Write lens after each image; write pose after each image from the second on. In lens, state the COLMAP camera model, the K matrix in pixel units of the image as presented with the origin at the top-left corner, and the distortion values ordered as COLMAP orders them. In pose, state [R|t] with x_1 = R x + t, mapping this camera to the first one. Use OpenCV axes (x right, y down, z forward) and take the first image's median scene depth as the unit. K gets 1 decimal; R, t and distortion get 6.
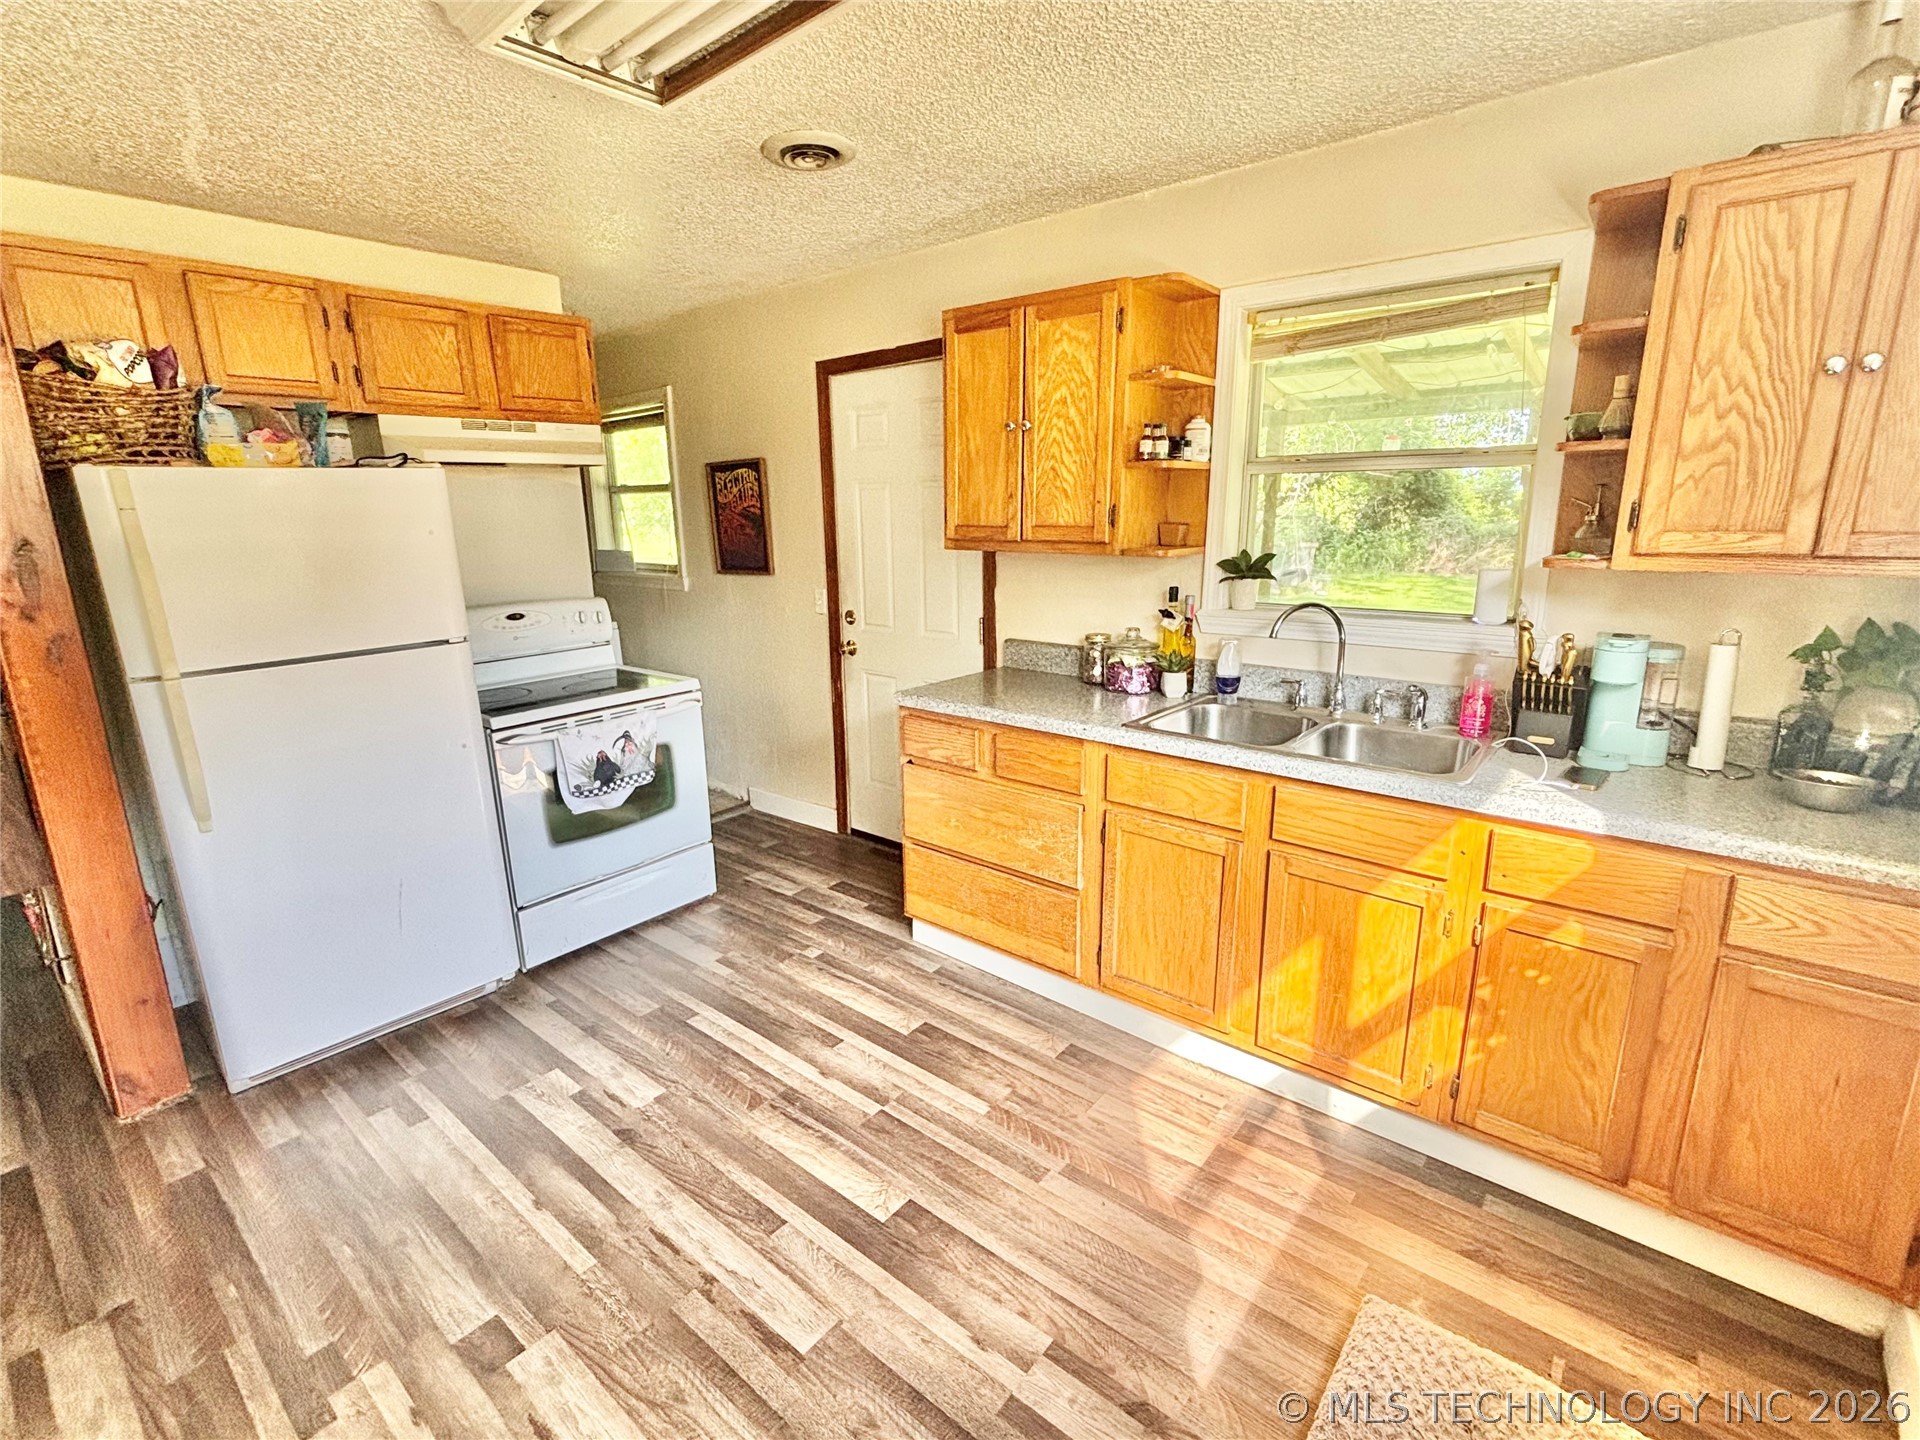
lens RADIAL K [[881.0, 0, 957.8], [0, 881.0, 707.6], [0, 0, 1]] dist [0.003670, 0.000059]
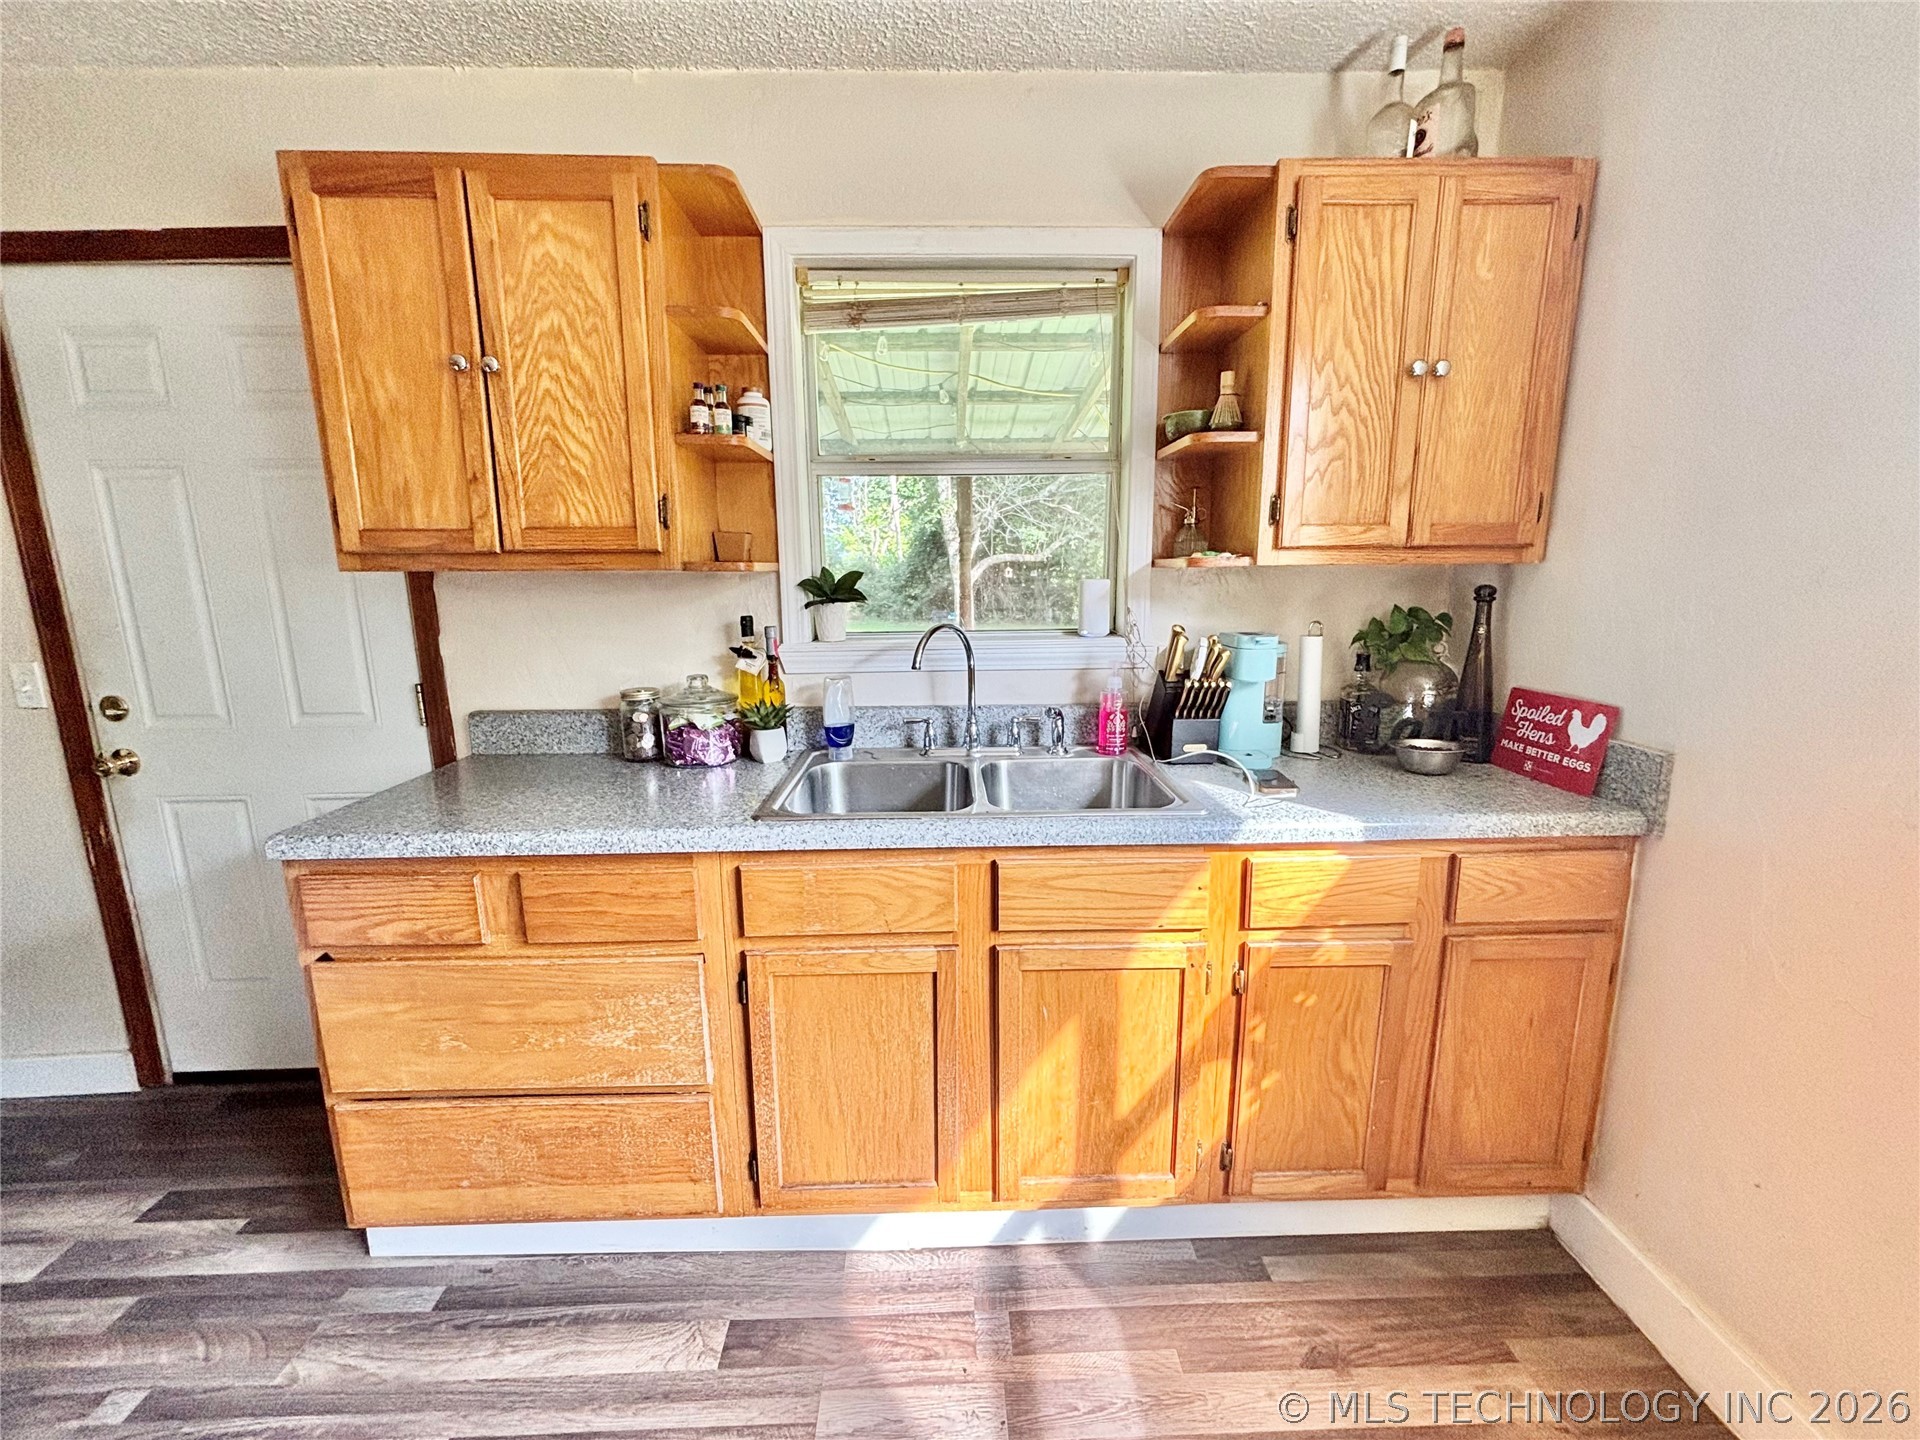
lens RADIAL K [[781.8, 0, 958.7], [0, 781.8, 711.2], [0, 0, 1]] dist [0.000041, -0.000769]
pose [[0.750168, -0.116402, 0.650921, -0.065368], [0.147498, 0.989038, 0.006879, -0.038301], [-0.644586, 0.090849, 0.759114, 0.423833]]
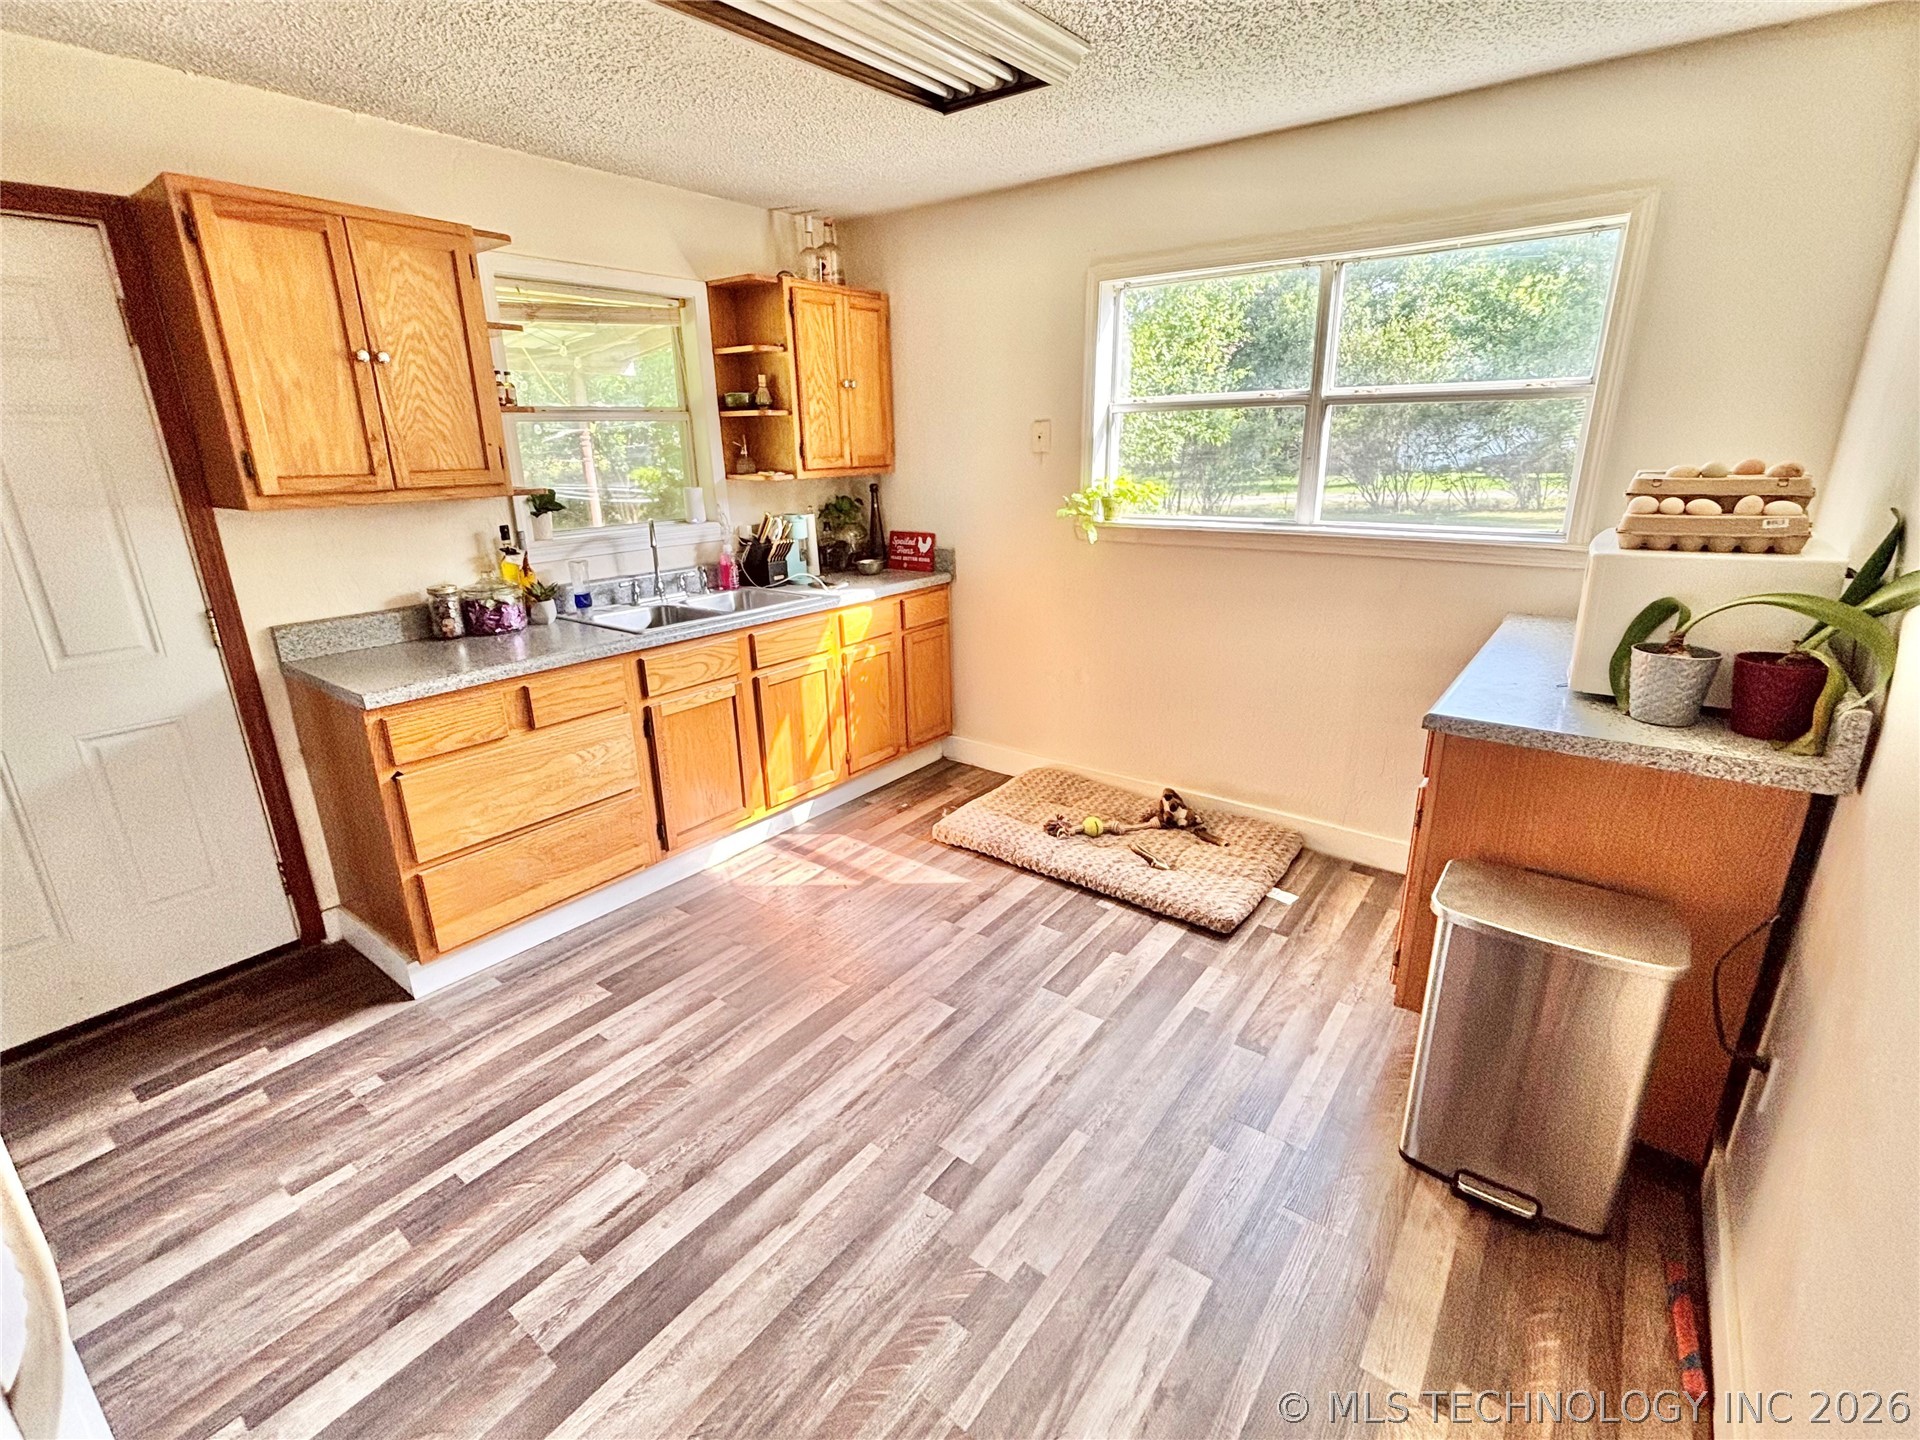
lens RADIAL K [[869.5, 0, 960.9], [0, 869.5, 713.6], [0, 0, 1]] dist [-0.002614, -0.000701]
pose [[-0.043042, -0.292746, 0.955221, -0.942077], [0.236133, 0.926037, 0.294442, -0.117086], [-0.970767, 0.238233, 0.029269, 0.532633]]
